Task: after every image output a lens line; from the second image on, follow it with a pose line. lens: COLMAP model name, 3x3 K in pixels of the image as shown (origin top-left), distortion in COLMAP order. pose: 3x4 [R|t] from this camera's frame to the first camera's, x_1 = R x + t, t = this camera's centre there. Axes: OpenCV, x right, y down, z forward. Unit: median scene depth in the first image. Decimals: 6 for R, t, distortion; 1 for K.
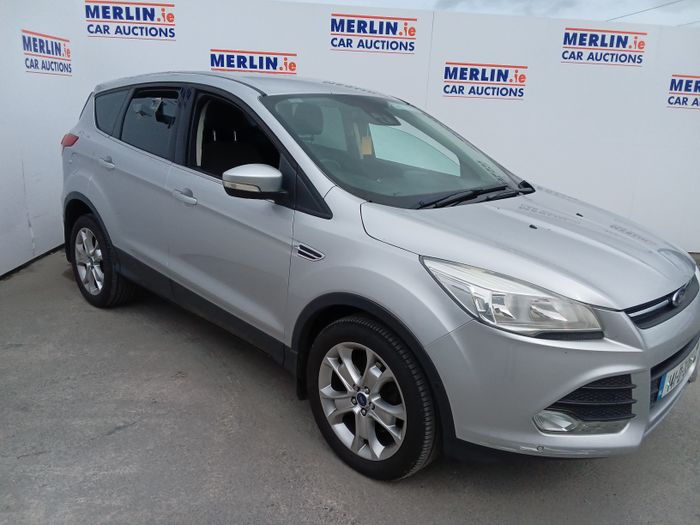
lens RADIAL K [[561.8, 0, 350.0], [0, 561.8, 265.3], [0, 0, 1]] dist [0.063180, -0.008183]
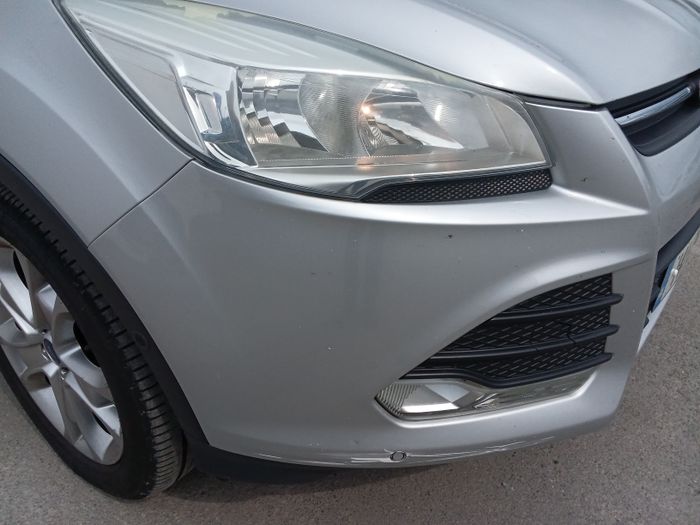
lens RADIAL K [[561.8, 0, 350.0], [0, 561.8, 265.3], [0, 0, 1]] dist [0.063180, -0.008183]
pose [[0.993251, -0.080868, 0.083138, 0.275311], [0.057281, 0.965337, 0.254644, 0.074264], [-0.100849, -0.248163, 0.963455, 0.633106]]
